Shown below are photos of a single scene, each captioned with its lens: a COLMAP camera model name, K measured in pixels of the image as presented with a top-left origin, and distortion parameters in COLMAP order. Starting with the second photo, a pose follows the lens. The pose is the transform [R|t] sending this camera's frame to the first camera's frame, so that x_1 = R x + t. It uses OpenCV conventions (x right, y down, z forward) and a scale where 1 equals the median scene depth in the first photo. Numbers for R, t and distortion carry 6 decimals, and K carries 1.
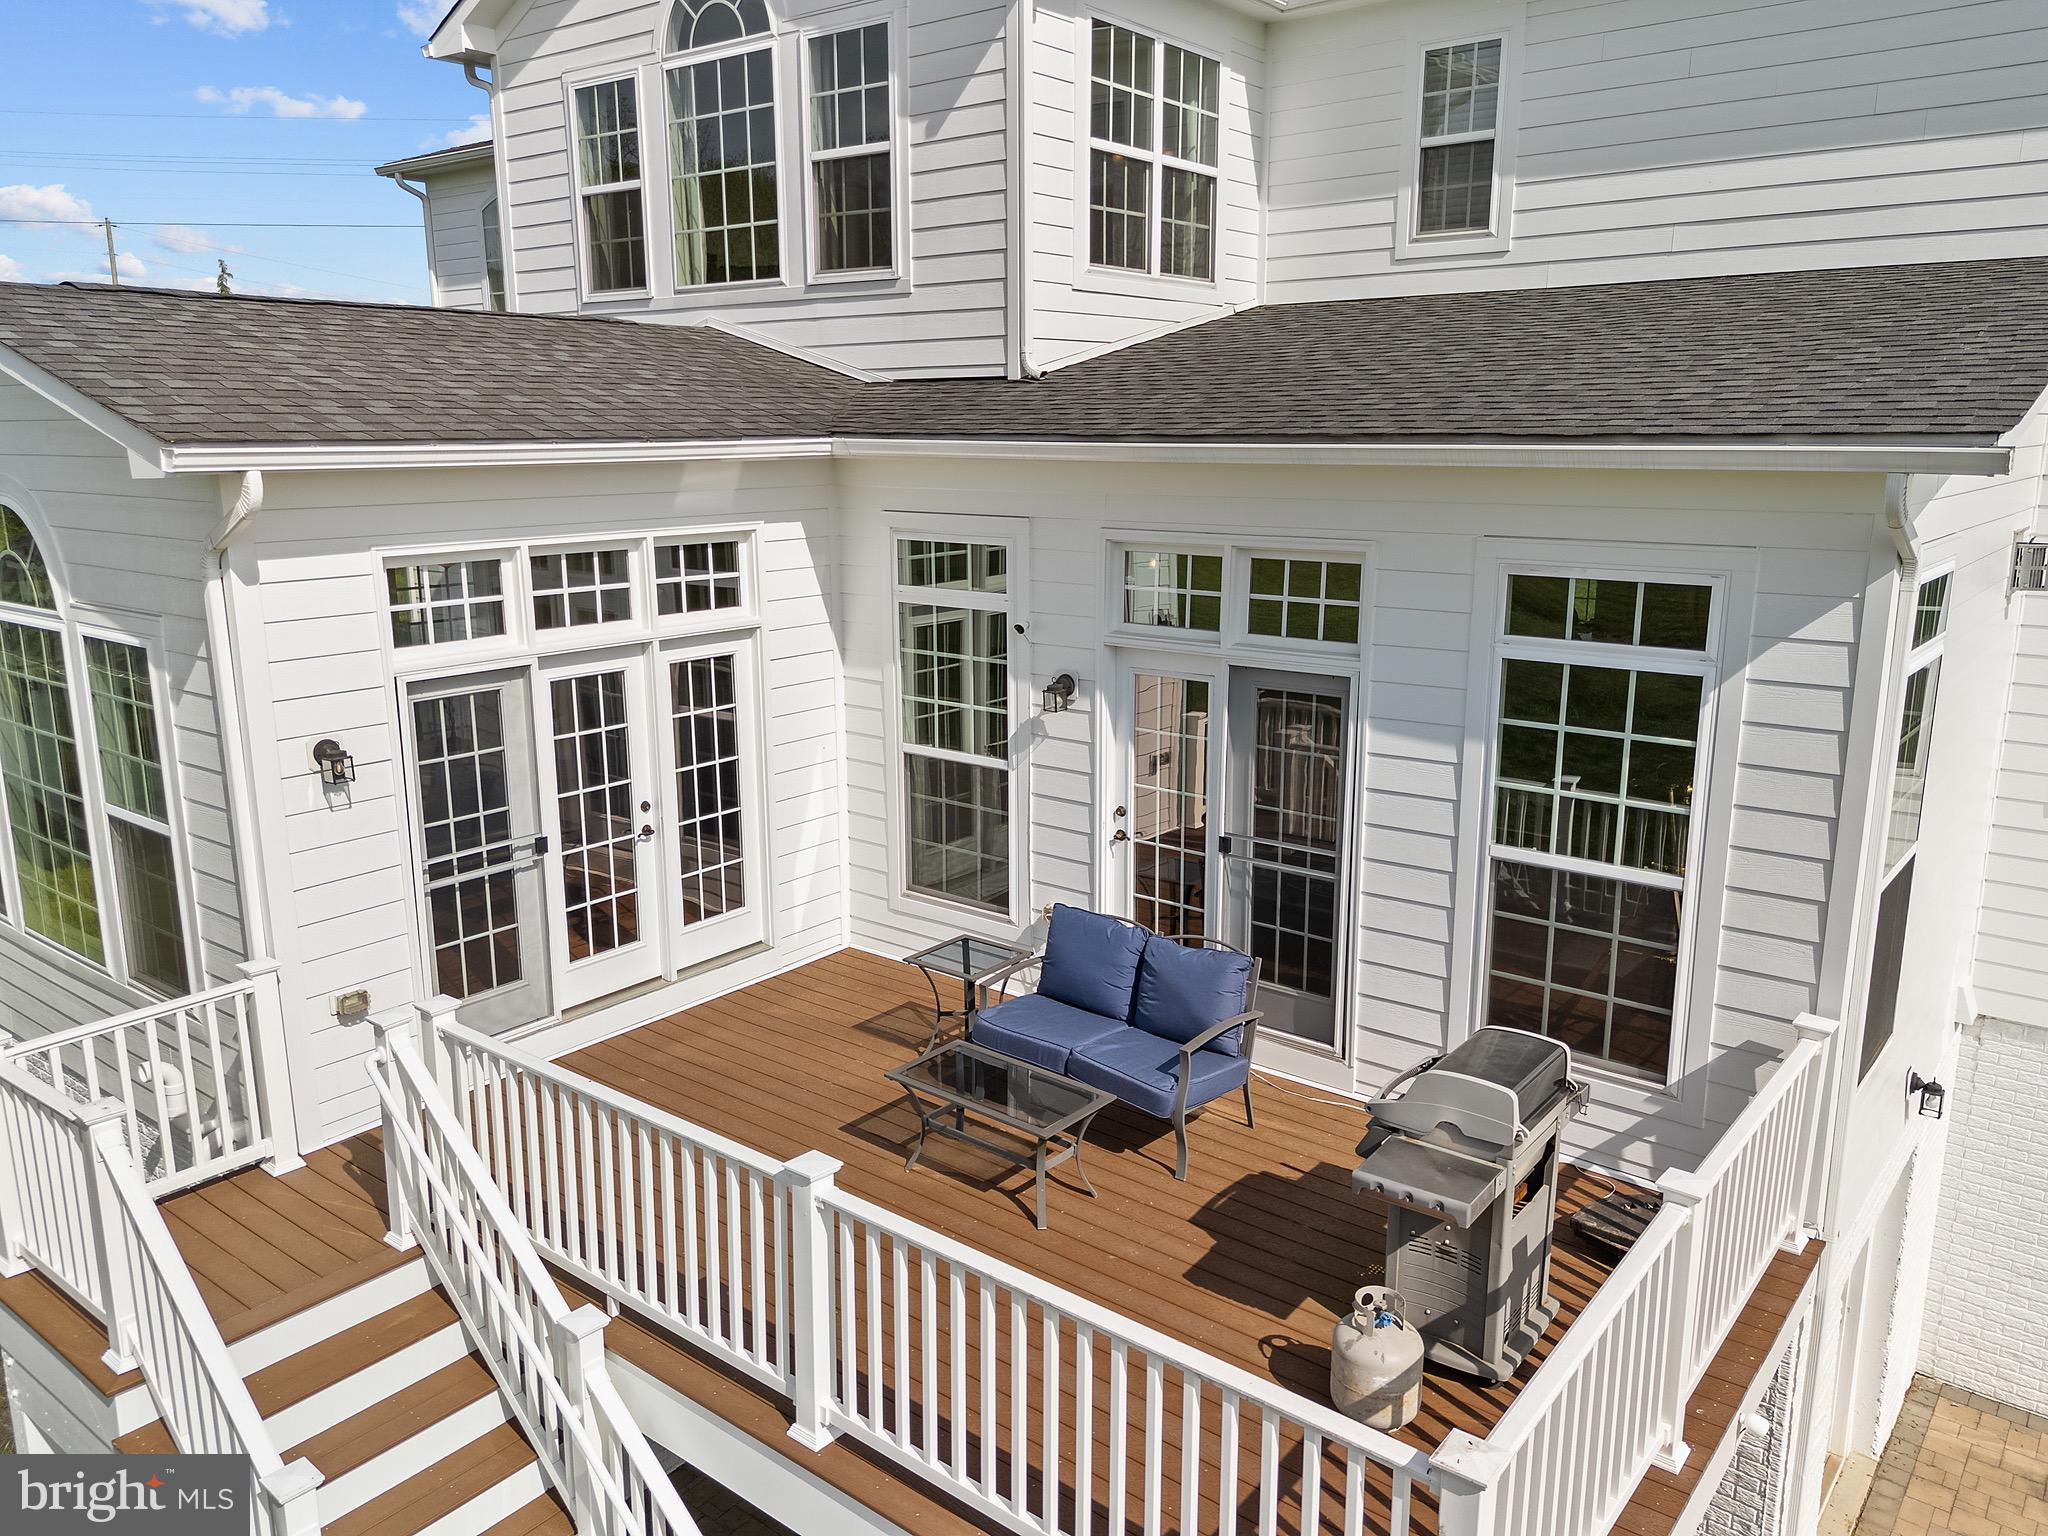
lens RADIAL K [[1505.8, 0, 1035.0], [0, 1505.8, 772.4], [0, 0, 1]] dist [0.046420, -0.022008]
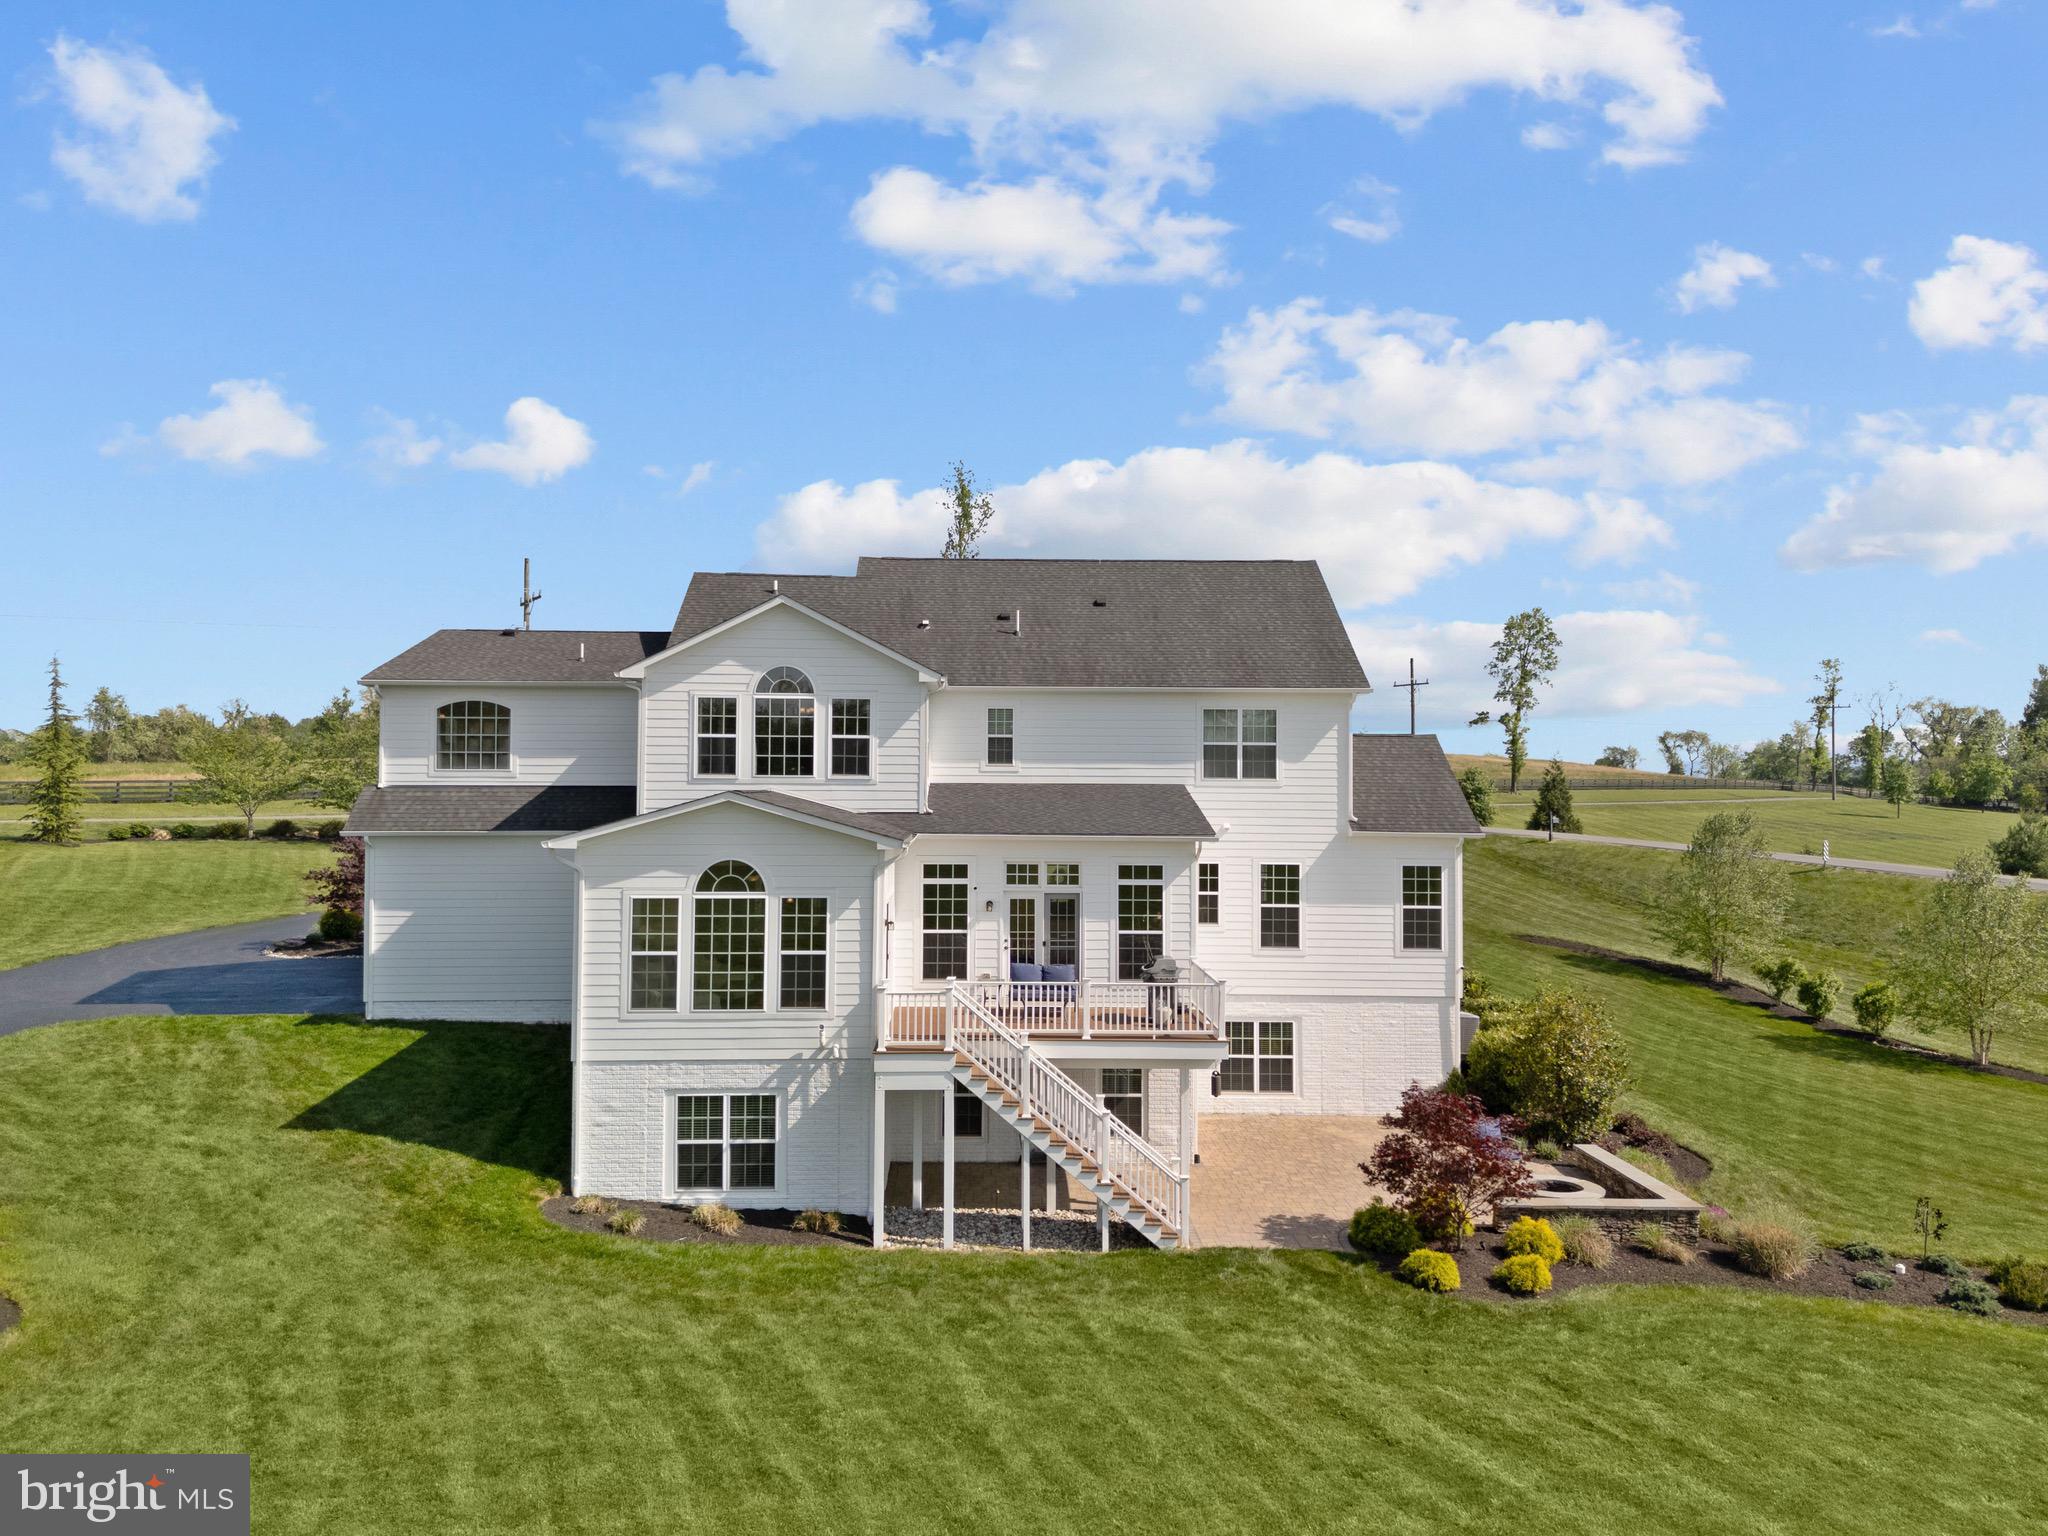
lens RADIAL K [[1505.8, 0, 1035.0], [0, 1505.8, 772.4], [0, 0, 1]] dist [0.046420, -0.022008]
pose [[0.758341, 0.015164, 0.651682, -1.927276], [0.136067, 0.974025, -0.181000, 0.255597], [-0.637499, 0.225932, 0.736579, -1.492066]]
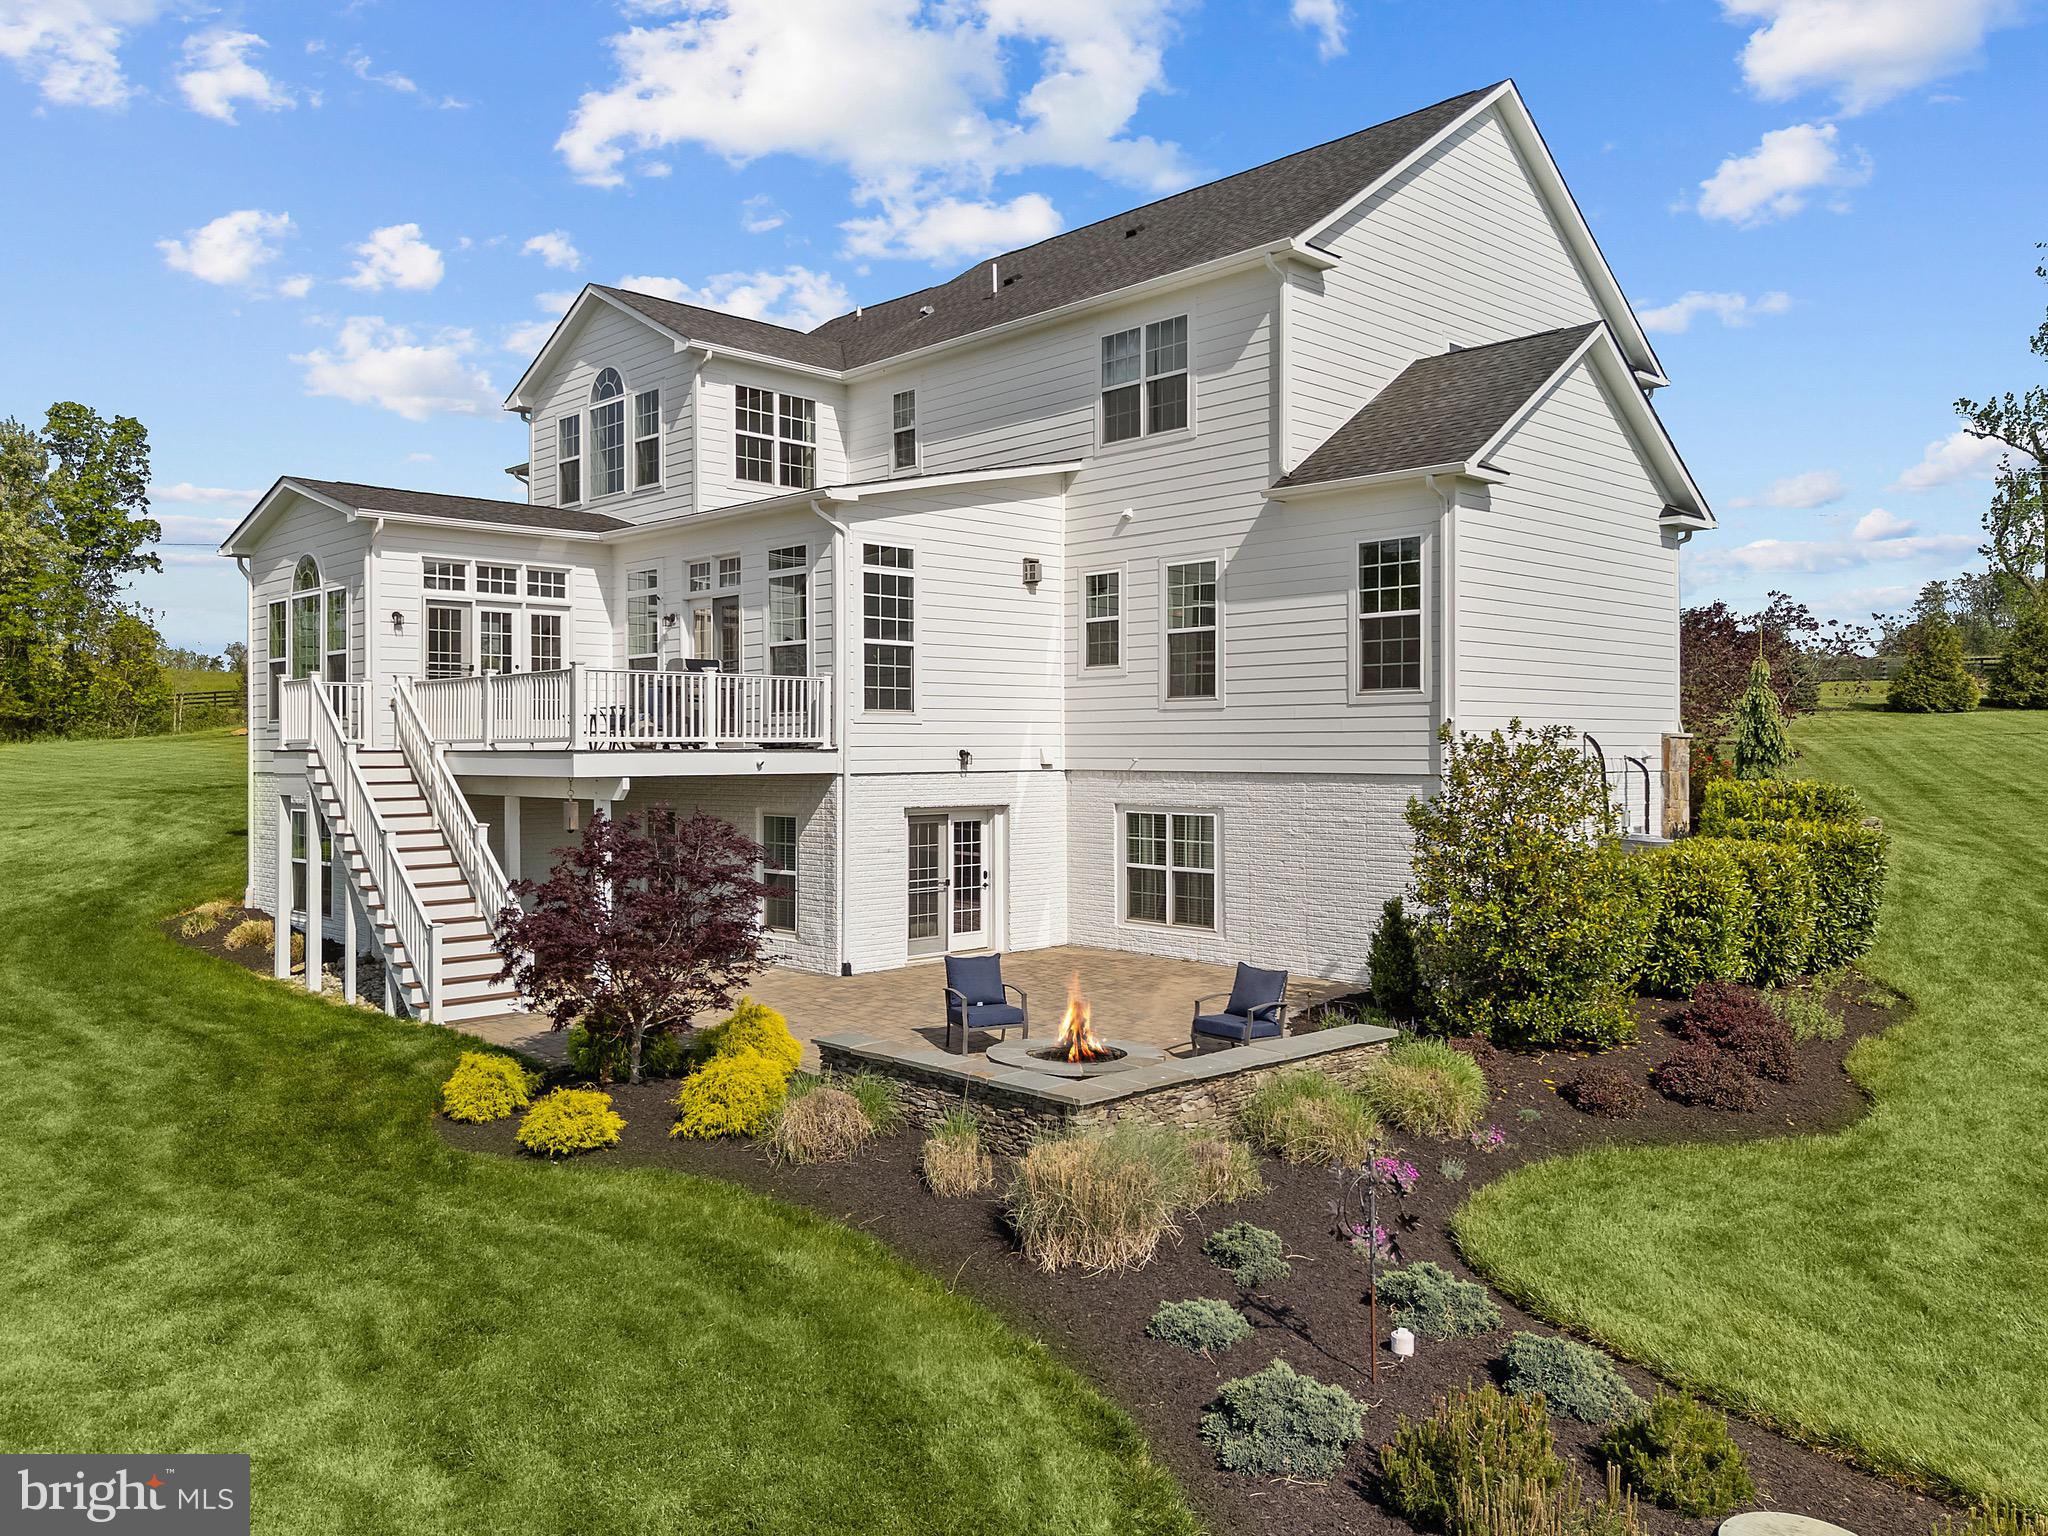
lens RADIAL K [[1532.2, 0, 1024.0], [0, 1532.2, 768.0], [0, 0, 1]] dist [0.075190, -0.071804]
pose [[0.991093, 0.002945, -0.133137, 0.903198], [-0.031369, 0.976785, -0.211913, 0.684060], [0.129422, 0.214202, 0.968177, -1.342966]]
